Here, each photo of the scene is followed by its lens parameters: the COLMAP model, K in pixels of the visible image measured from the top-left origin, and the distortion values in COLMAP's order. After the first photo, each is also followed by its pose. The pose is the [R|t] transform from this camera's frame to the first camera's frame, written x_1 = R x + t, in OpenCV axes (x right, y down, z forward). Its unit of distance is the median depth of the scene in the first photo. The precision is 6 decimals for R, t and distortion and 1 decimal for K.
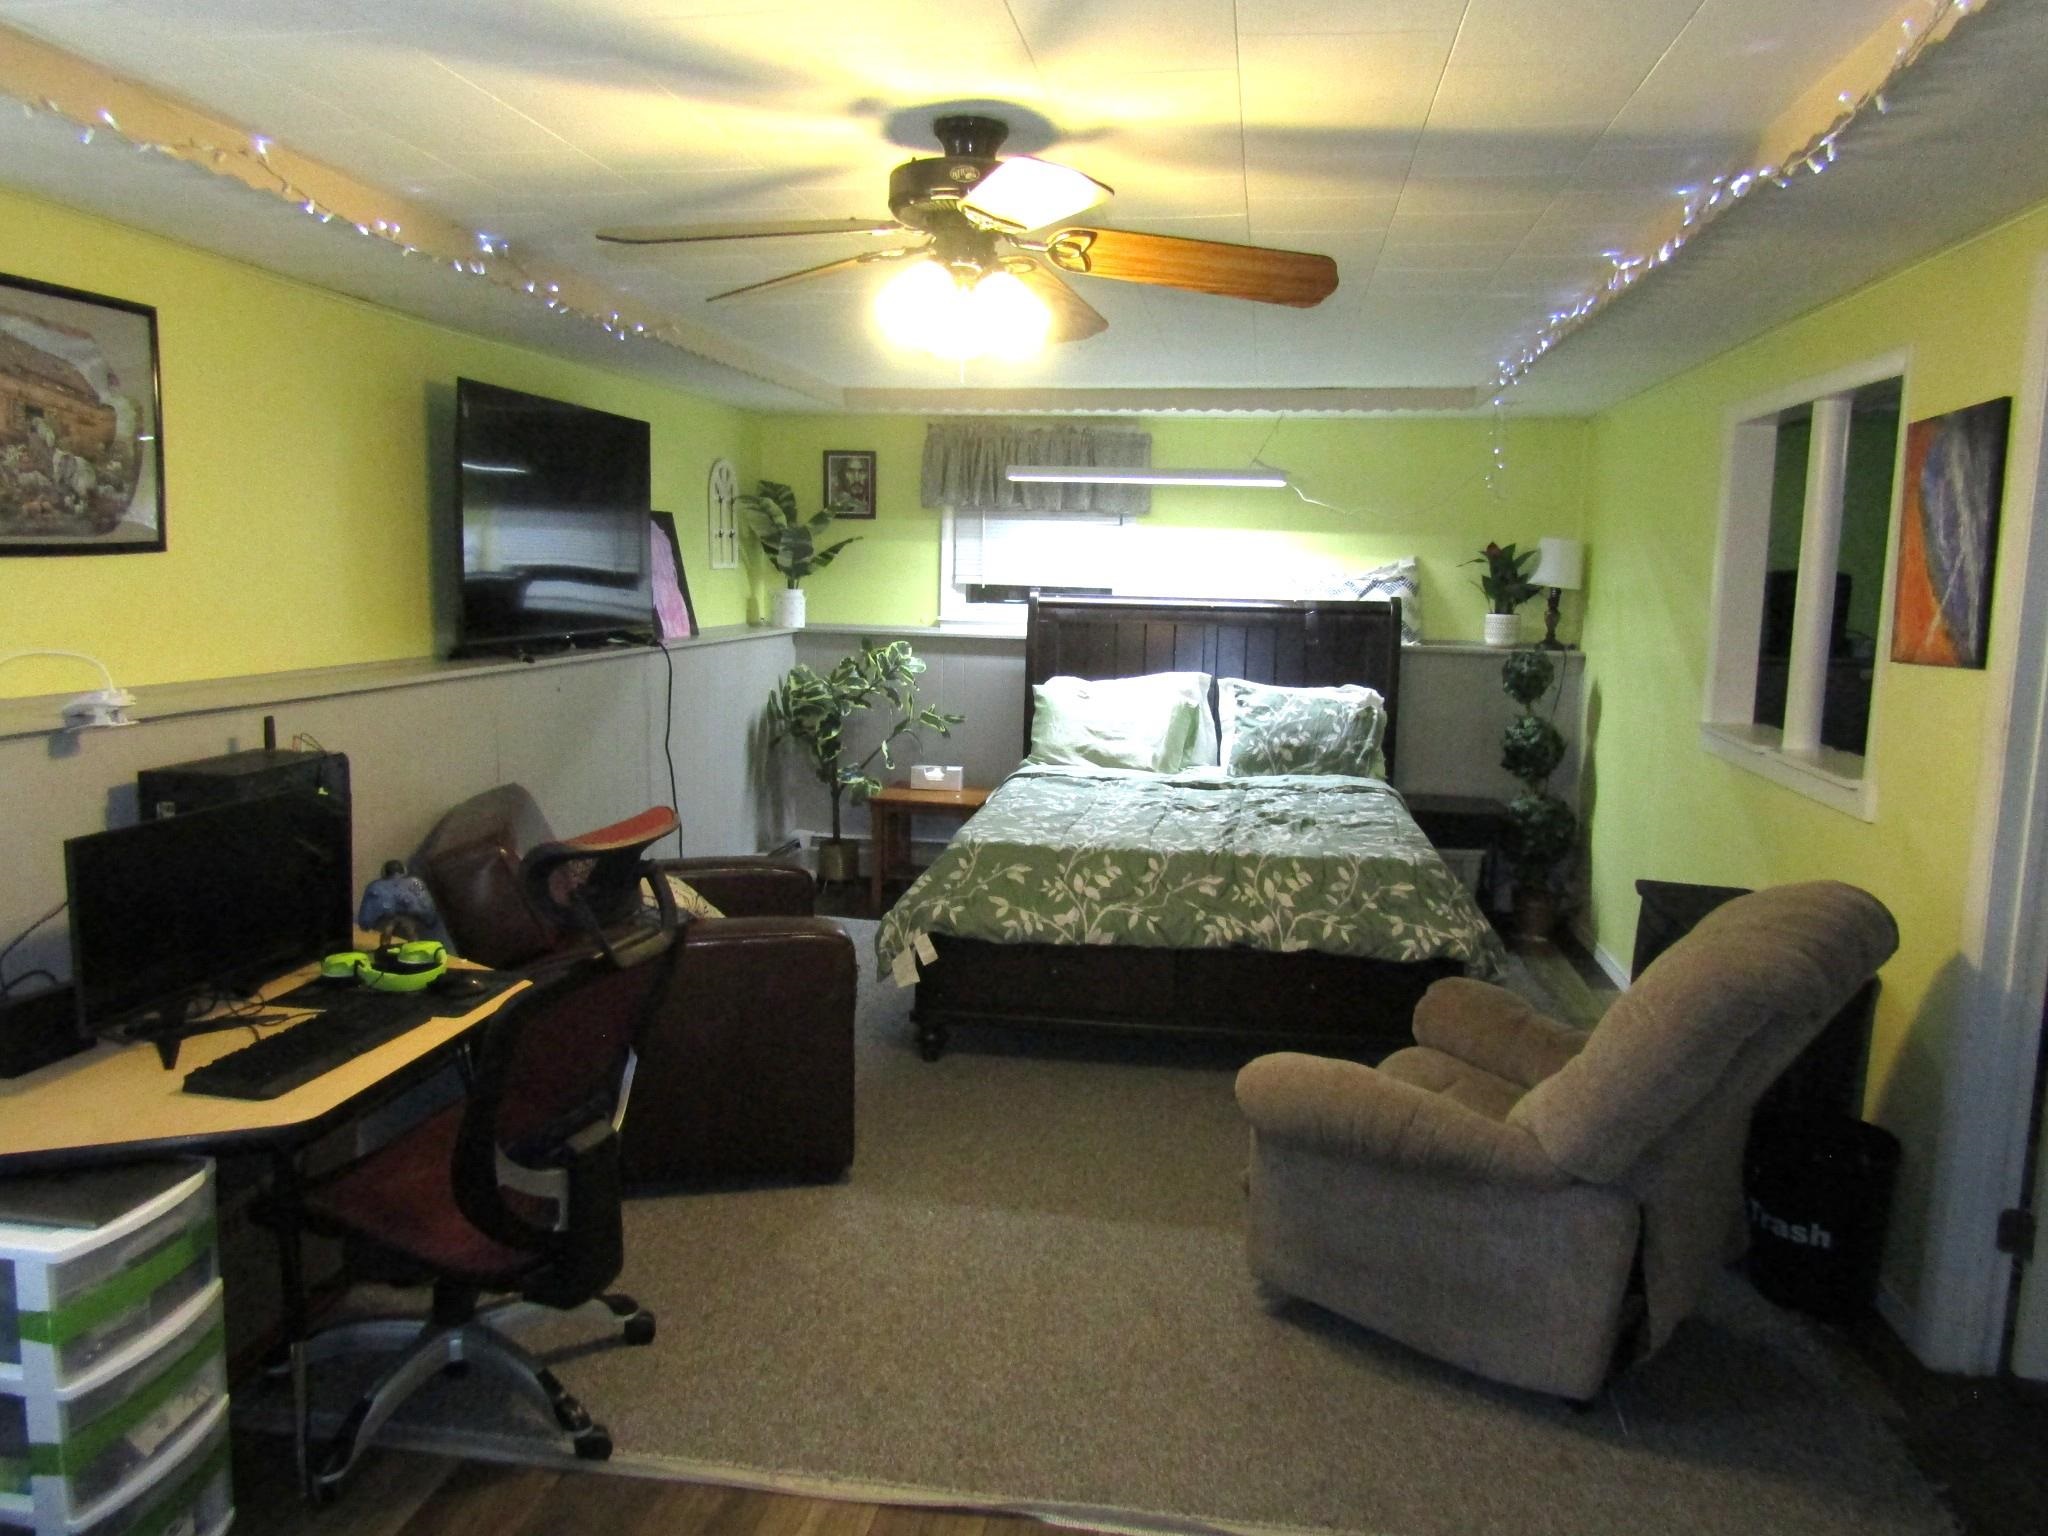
lens RADIAL K [[1448.9, 0, 1025.0], [0, 1448.9, 759.1], [0, 0, 1]] dist [-0.017245, -0.000750]
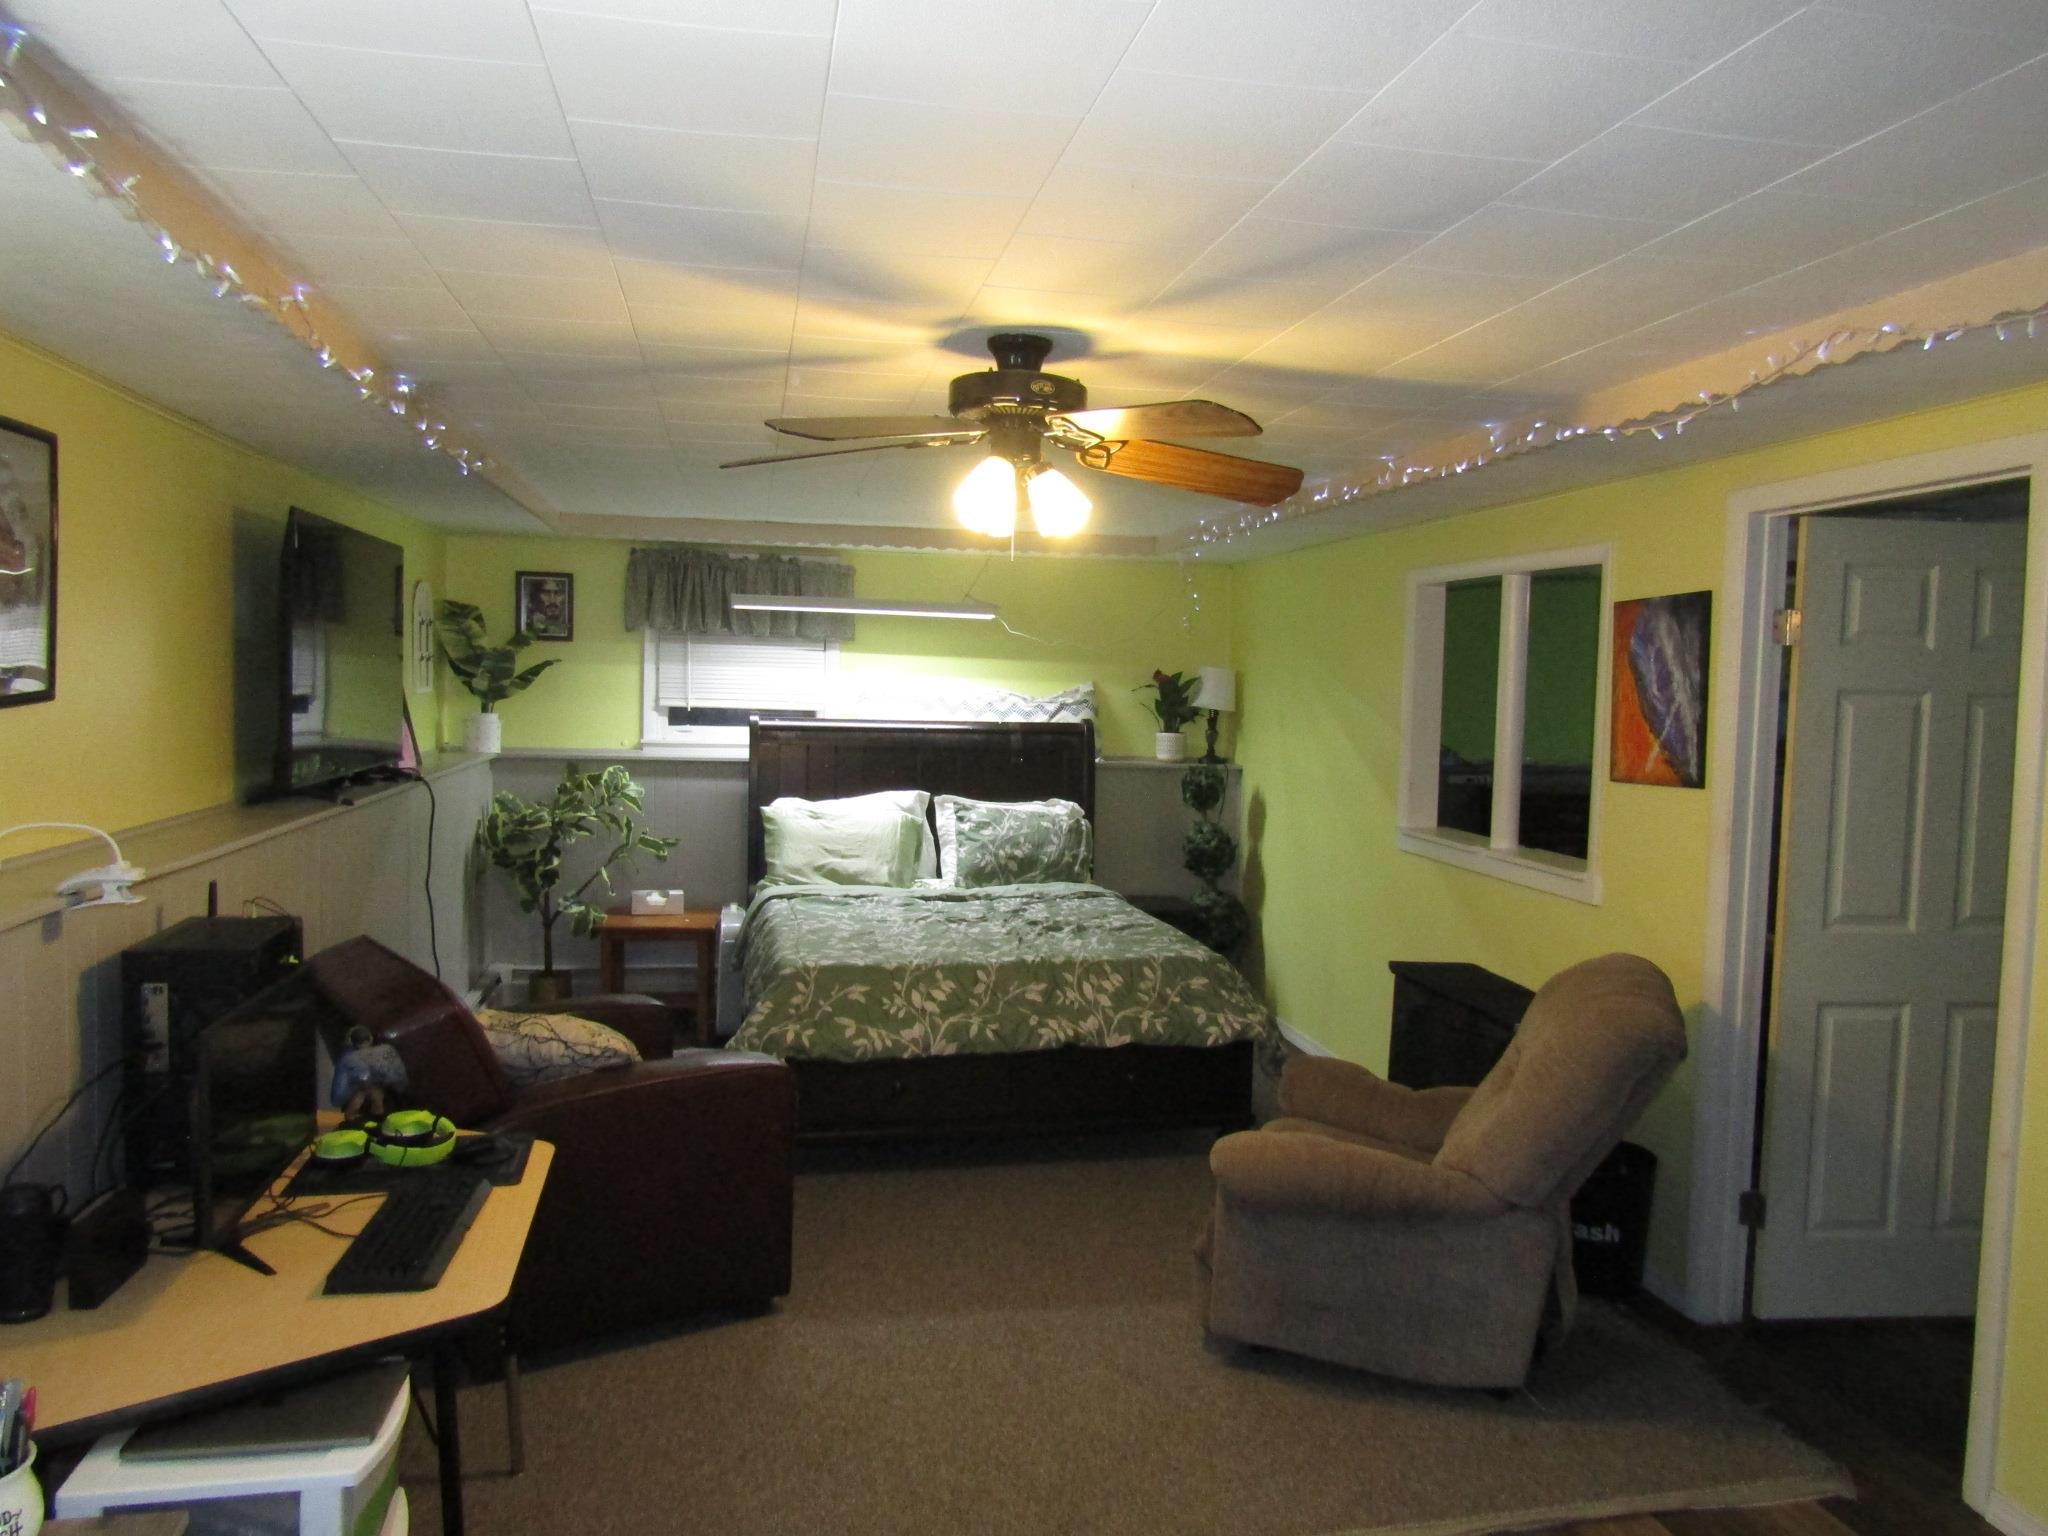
lens RADIAL K [[1441.0, 0, 1026.5], [0, 1441.0, 761.6], [0, 0, 1]] dist [-0.015033, 0.000937]
pose [[0.937542, -0.017514, 0.347432, -0.259675], [0.040903, 0.997354, -0.060099, -0.021560], [-0.345460, 0.070556, 0.935777, -0.029244]]
